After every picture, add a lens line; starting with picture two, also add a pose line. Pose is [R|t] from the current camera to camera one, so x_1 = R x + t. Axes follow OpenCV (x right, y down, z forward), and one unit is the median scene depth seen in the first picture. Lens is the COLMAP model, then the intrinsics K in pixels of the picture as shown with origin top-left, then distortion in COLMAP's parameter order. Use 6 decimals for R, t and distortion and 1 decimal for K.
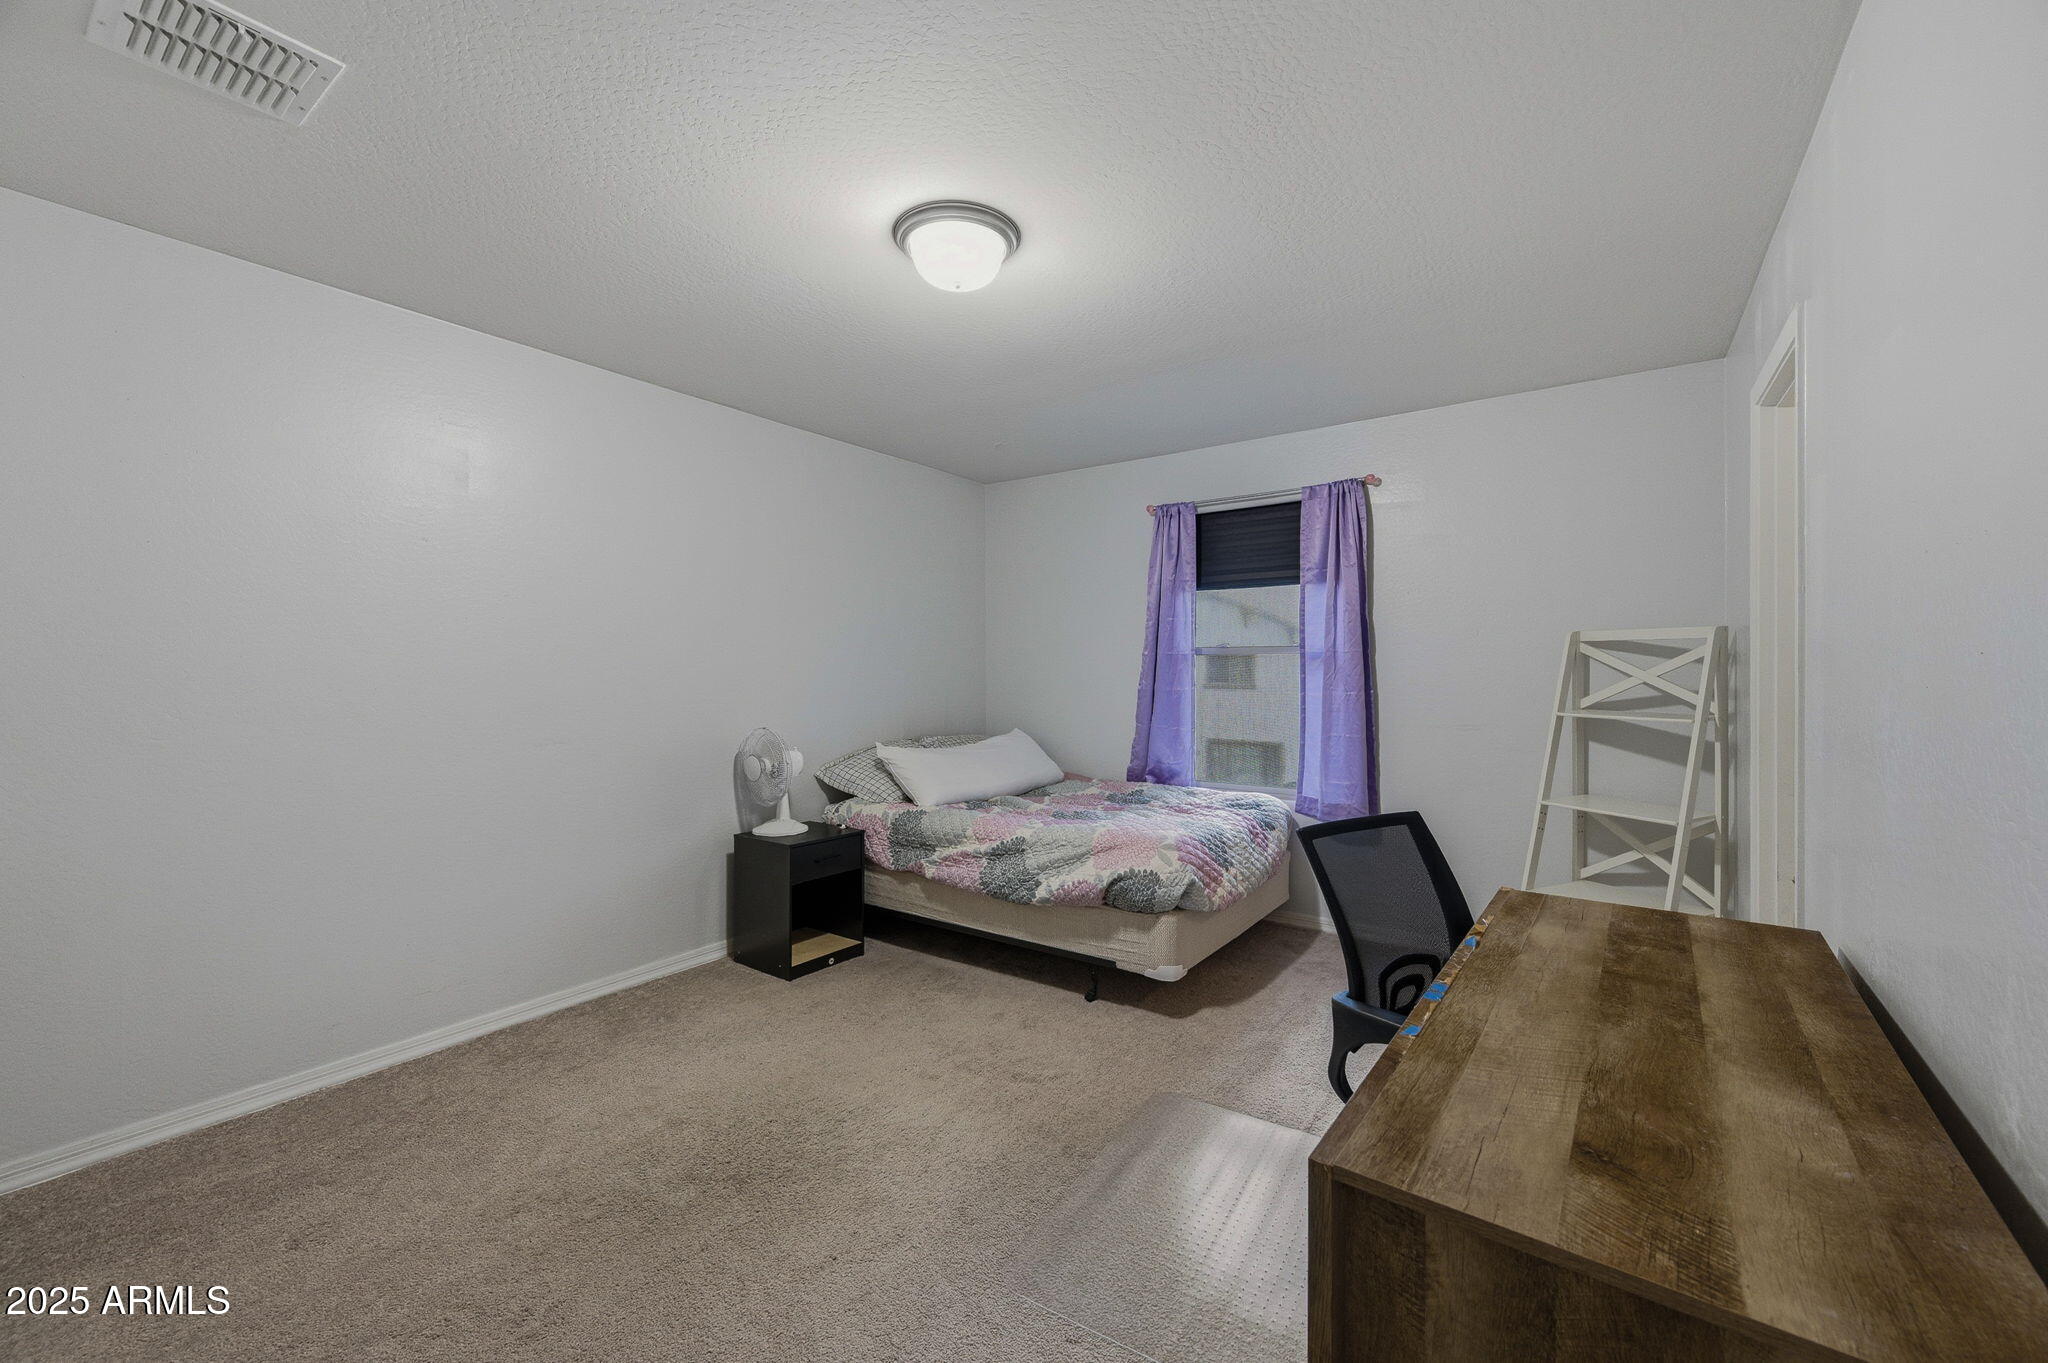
lens RADIAL K [[800.7, 0, 1031.4], [0, 800.7, 684.2], [0, 0, 1]] dist [-0.000167, -0.000242]
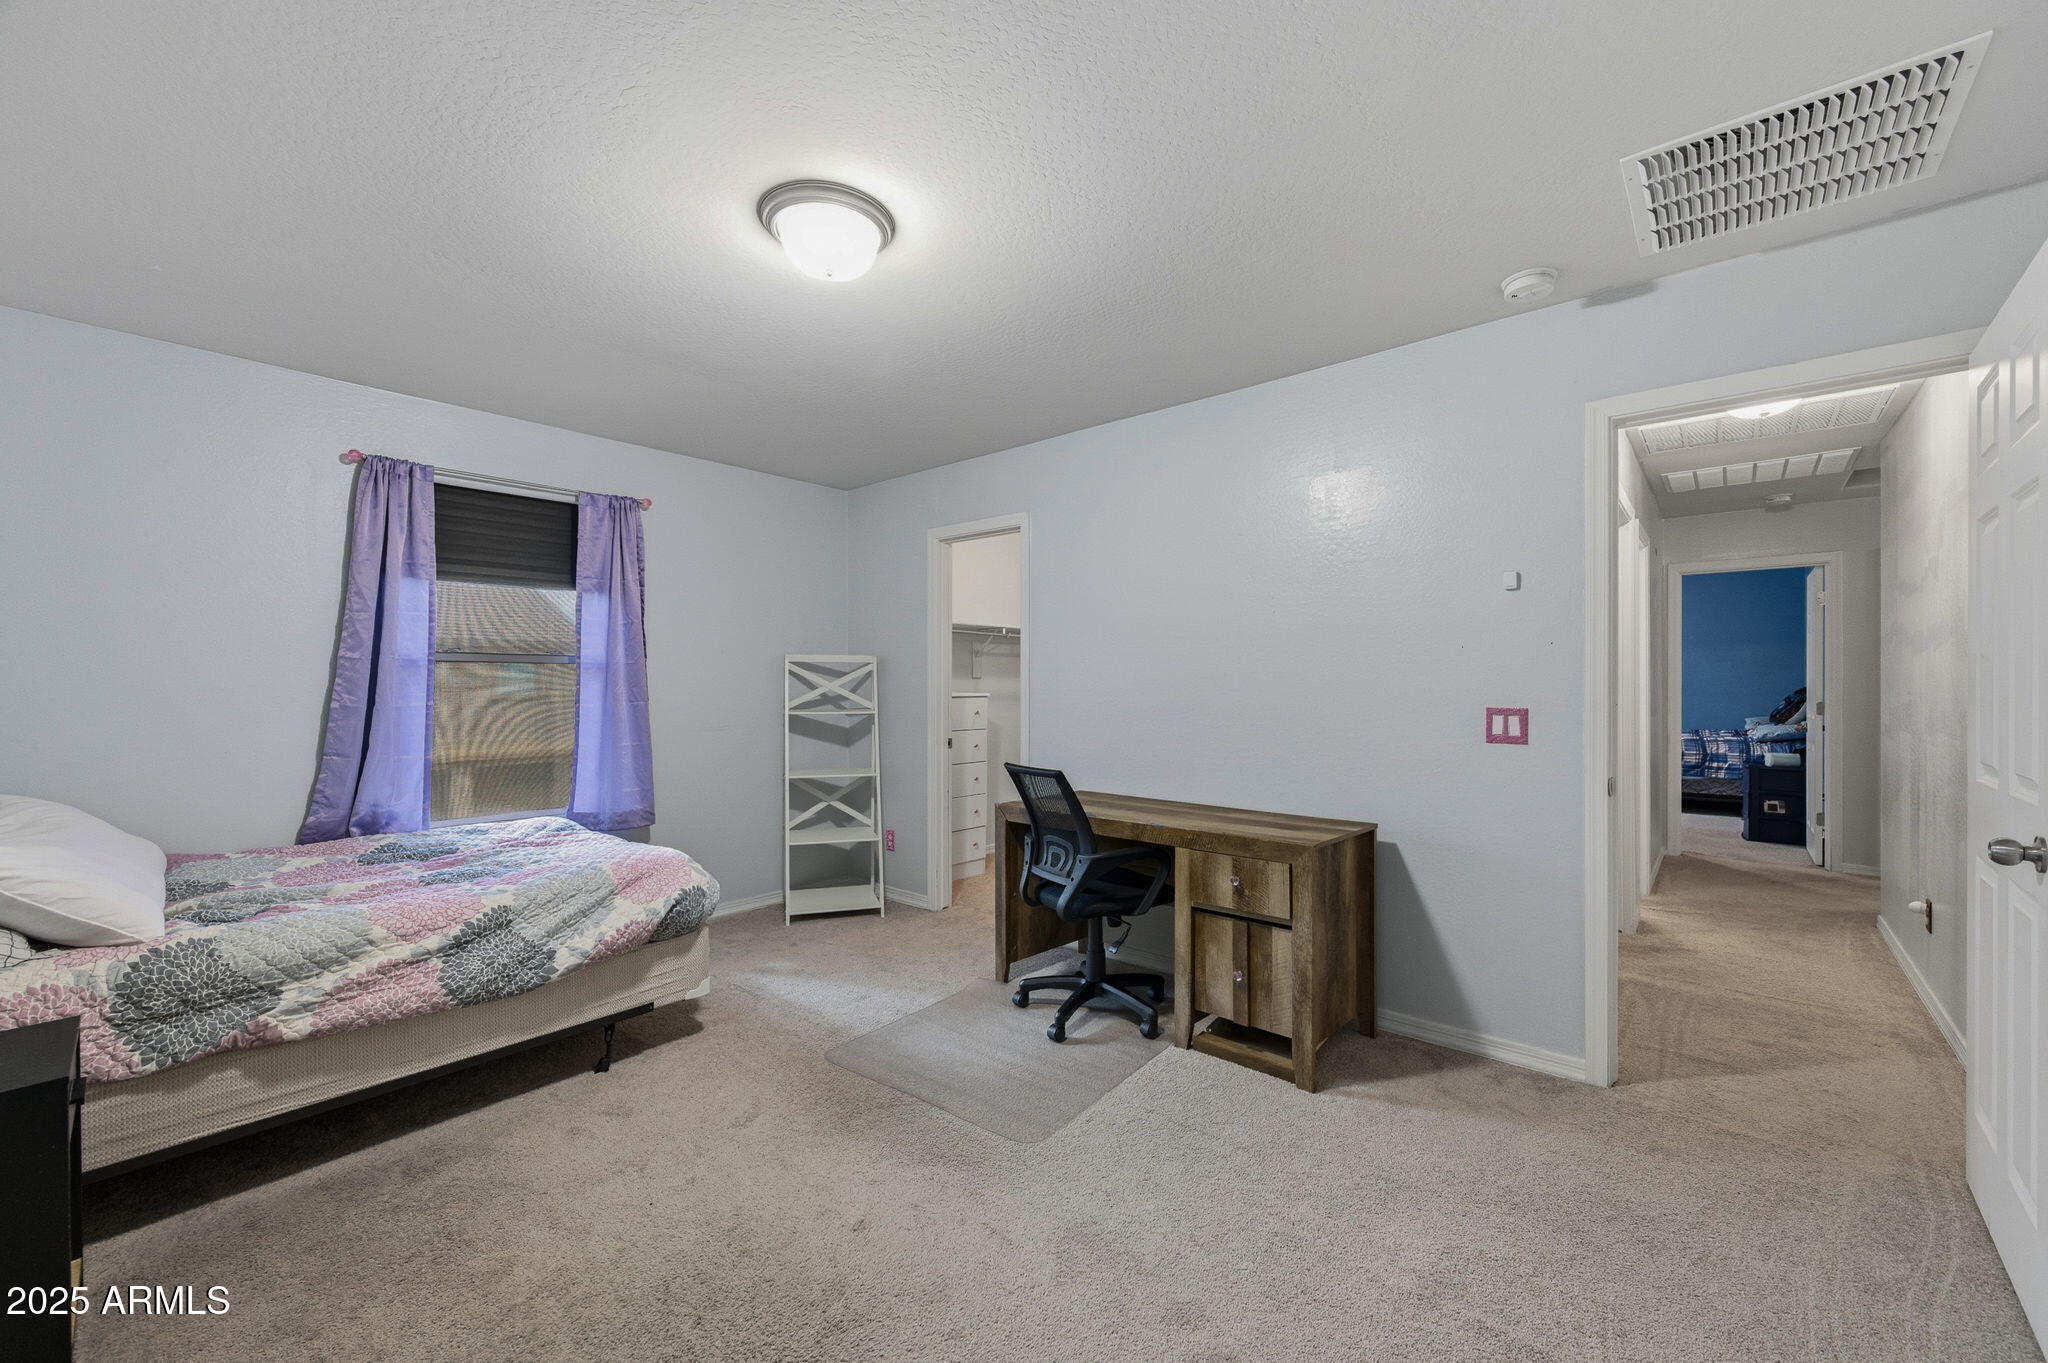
lens RADIAL K [[800.7, 0, 1031.4], [0, 800.7, 684.2], [0, 0, 1]] dist [-0.000167, -0.000242]
pose [[0.104450, 0.002291, 0.994528, -0.645627], [0.020291, 0.999784, -0.004434, 0.002355], [-0.994323, 0.020643, 0.104381, 0.415295]]
